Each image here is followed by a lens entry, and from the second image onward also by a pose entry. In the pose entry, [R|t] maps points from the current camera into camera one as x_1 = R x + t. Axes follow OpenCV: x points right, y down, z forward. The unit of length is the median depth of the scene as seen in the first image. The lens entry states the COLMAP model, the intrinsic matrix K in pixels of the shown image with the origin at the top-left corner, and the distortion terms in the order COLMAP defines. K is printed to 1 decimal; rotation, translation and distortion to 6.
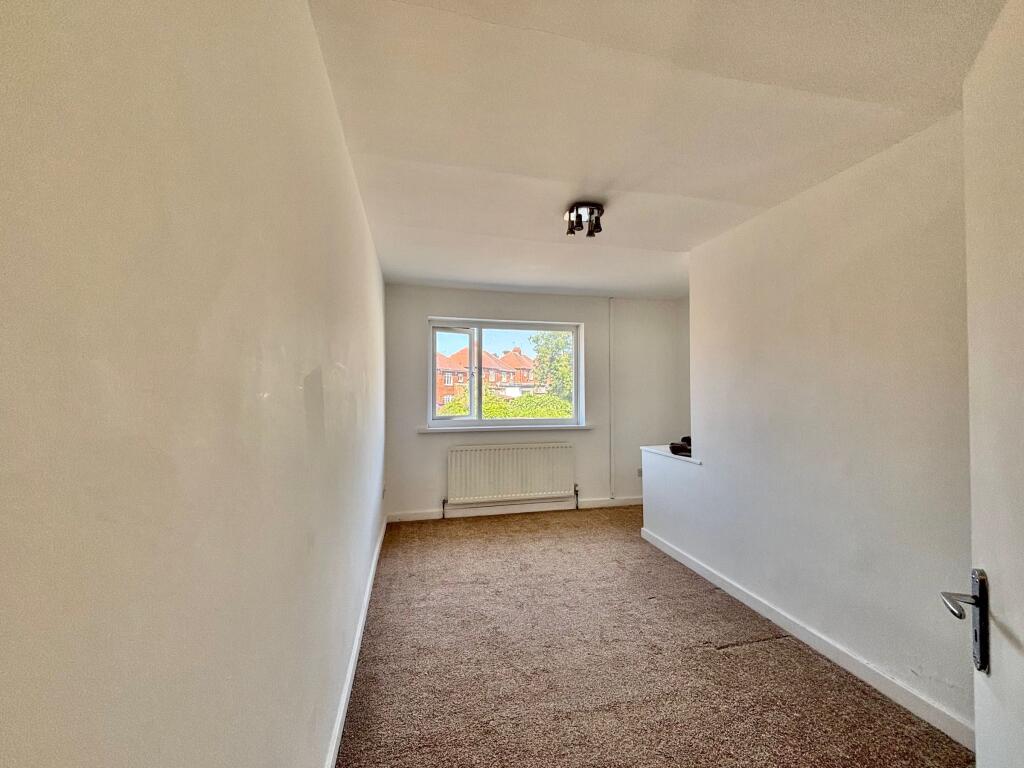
lens RADIAL K [[412.9, 0, 509.7], [0, 412.9, 383.4], [0, 0, 1]] dist [0.001637, 0.001665]
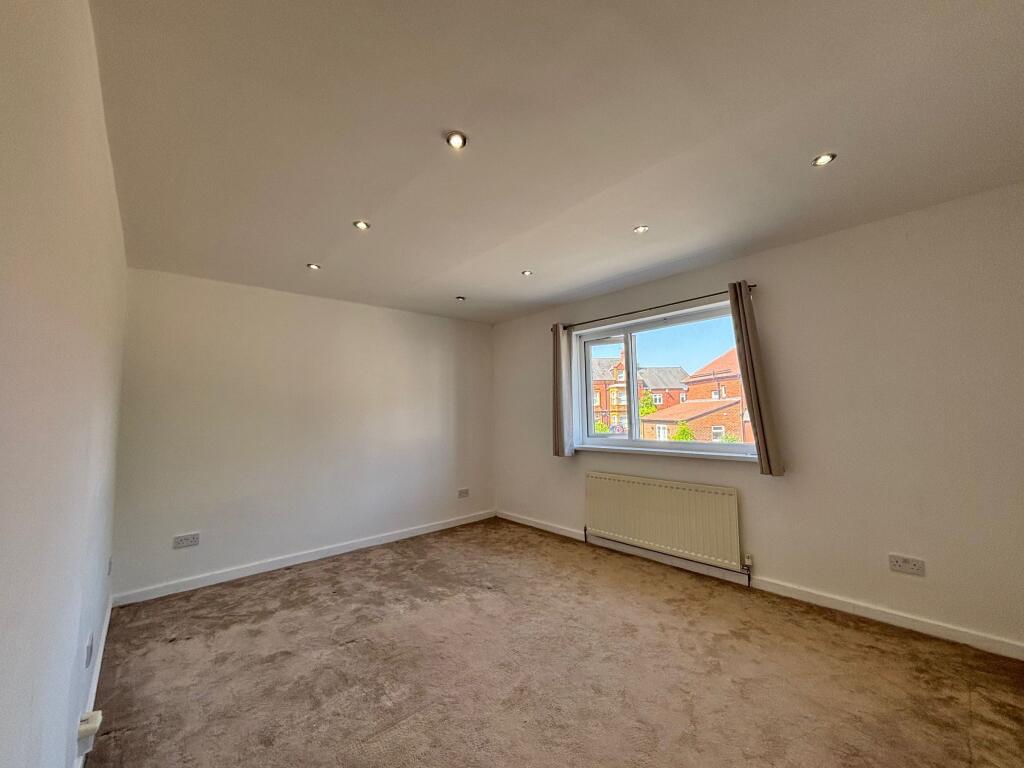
lens RADIAL K [[412.9, 0, 512.2], [0, 412.9, 388.7], [0, 0, 1]] dist [0.001637, 0.001665]
pose [[0.482472, -0.060100, -0.873847, 0.566660], [0.022688, 0.998166, -0.056124, 0.025214], [0.875617, 0.007253, 0.482951, 0.369732]]
